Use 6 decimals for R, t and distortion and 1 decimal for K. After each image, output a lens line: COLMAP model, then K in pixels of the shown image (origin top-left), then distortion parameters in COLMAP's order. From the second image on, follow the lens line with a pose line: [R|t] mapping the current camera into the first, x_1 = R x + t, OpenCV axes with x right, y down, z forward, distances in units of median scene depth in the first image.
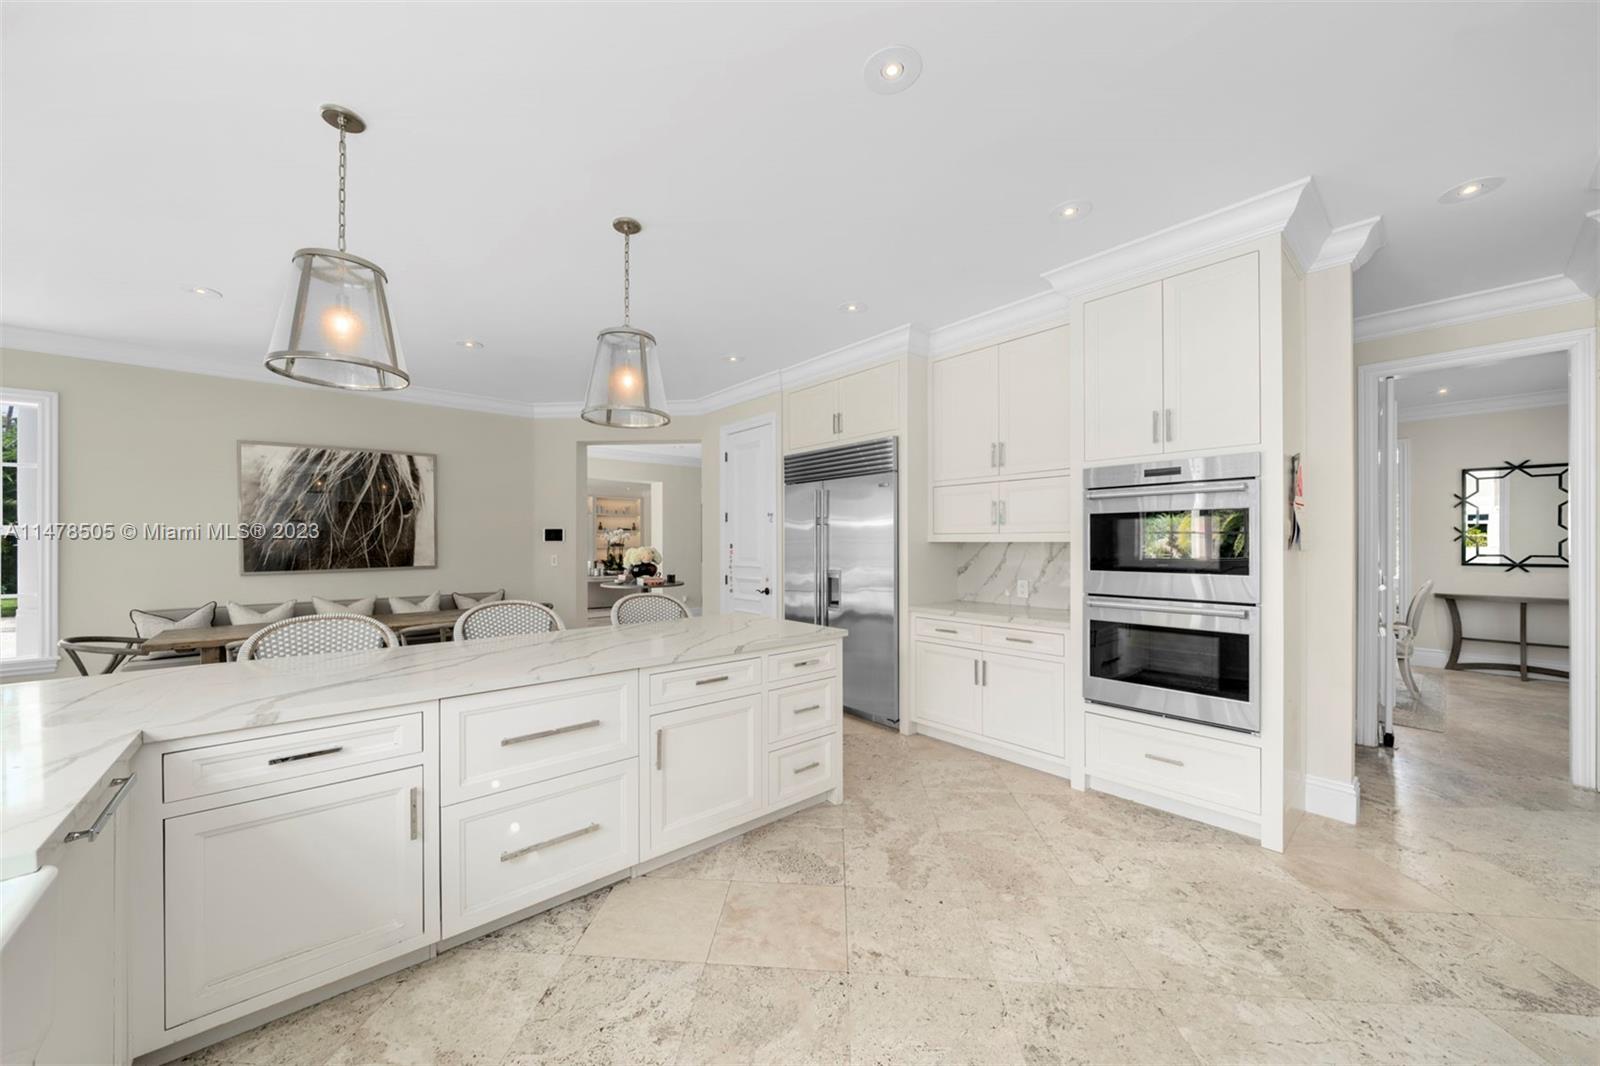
lens RADIAL K [[568.4, 0, 797.2], [0, 568.4, 539.8], [0, 0, 1]] dist [-0.001683, -0.000065]
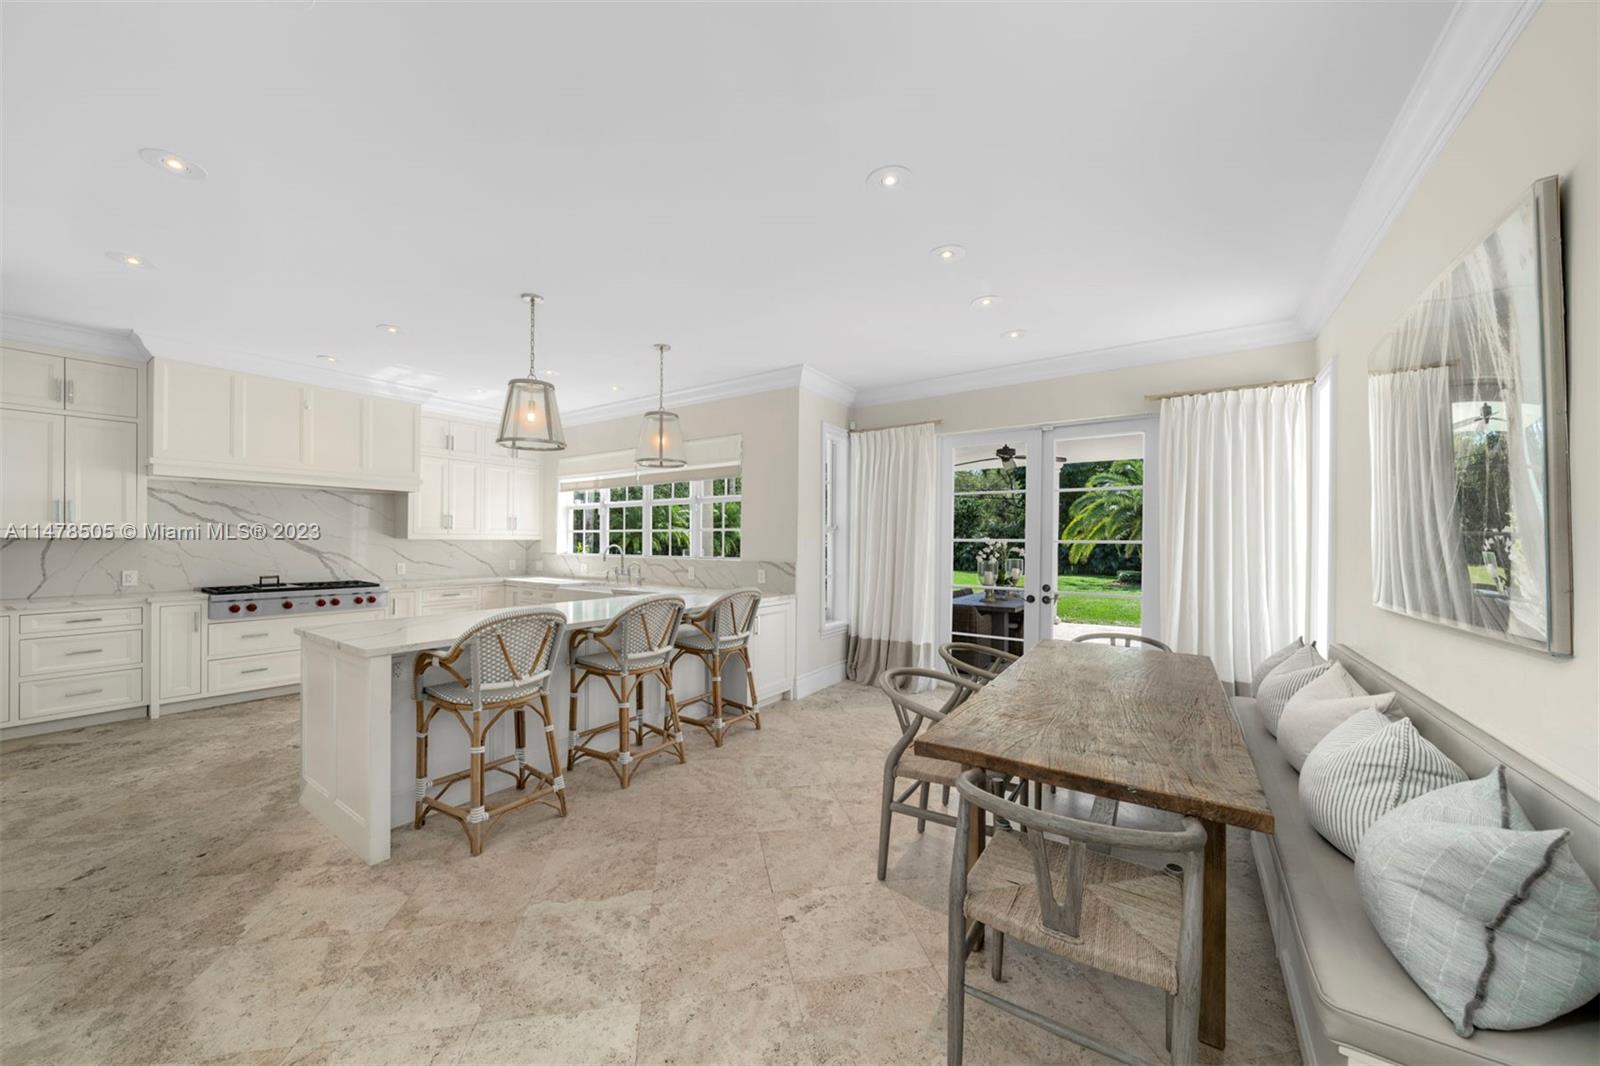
lens RADIAL K [[568.4, 0, 794.9], [0, 568.4, 536.6], [0, 0, 1]] dist [-0.001683, -0.000065]
pose [[-0.971725, -0.003763, -0.236086, -0.573147], [-0.002093, 0.999971, -0.007323, 0.009000], [0.236106, -0.006622, -0.971705, 2.399405]]
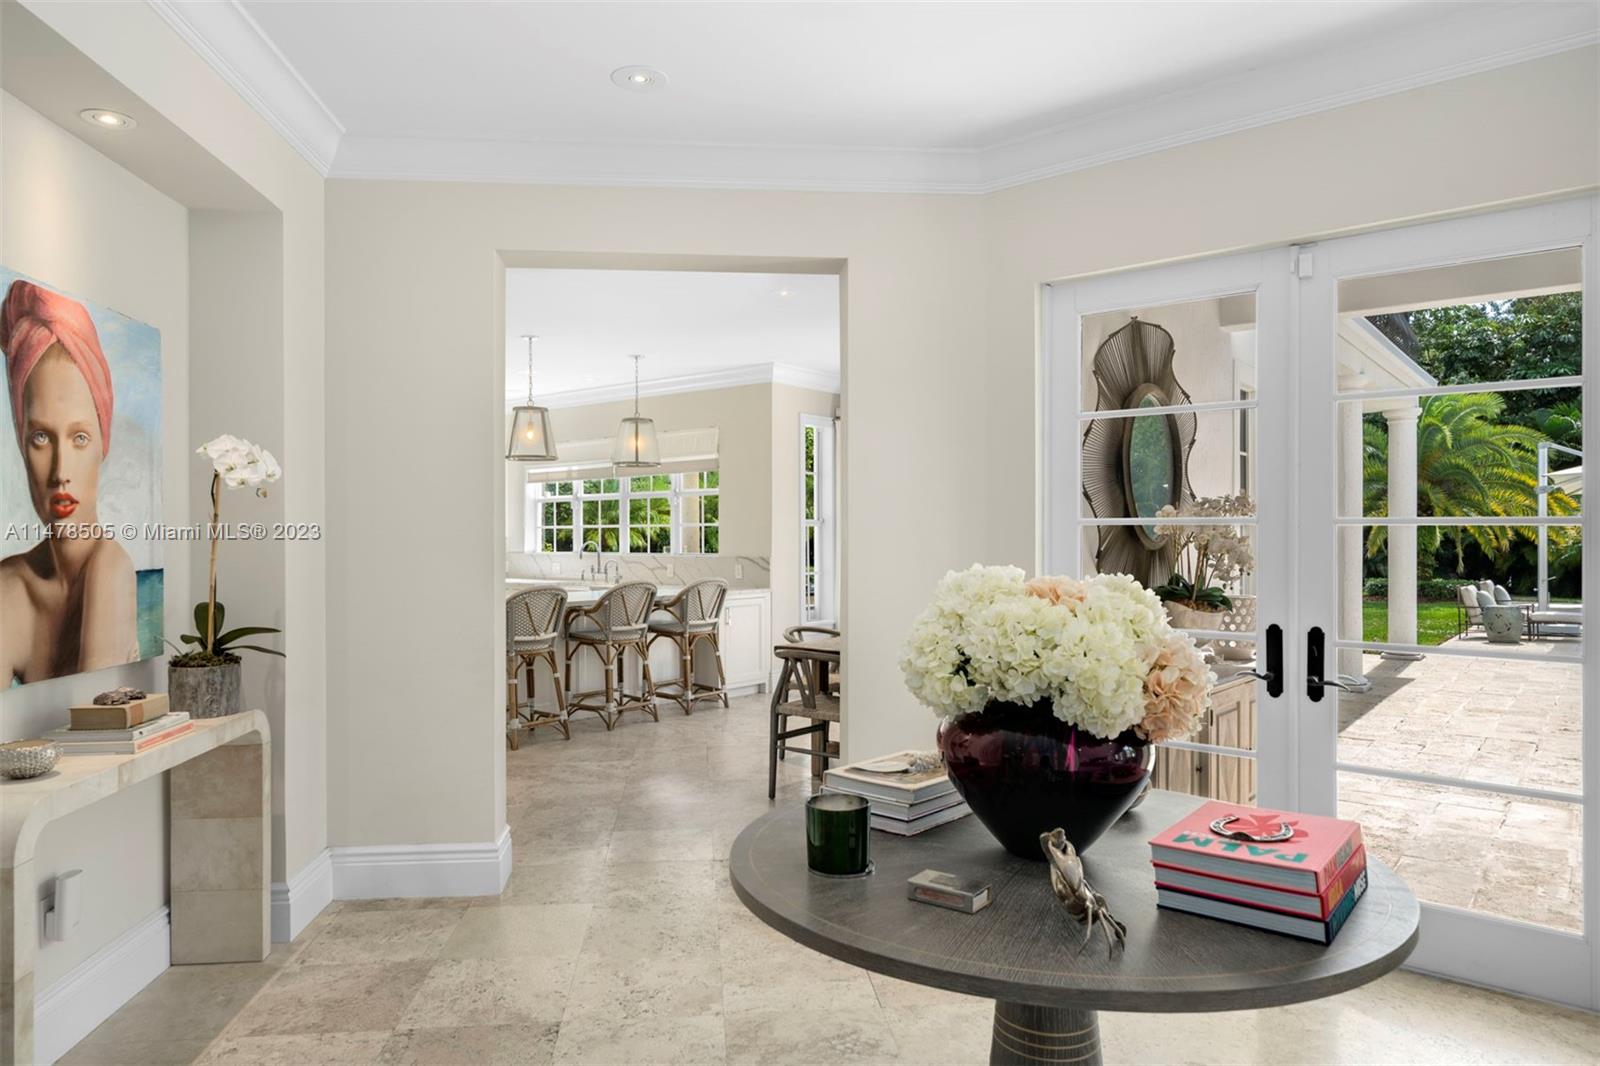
lens RADIAL K [[1020.1, 0, 801.2], [0, 1020.1, 533.4], [0, 0, 1]] dist [-0.000939, 0.000074]
pose [[-0.987586, 0.006617, -0.156937, -0.588867], [0.007120, 0.999971, -0.002646, 0.011923], [0.156915, -0.003731, -0.987605, 3.936620]]
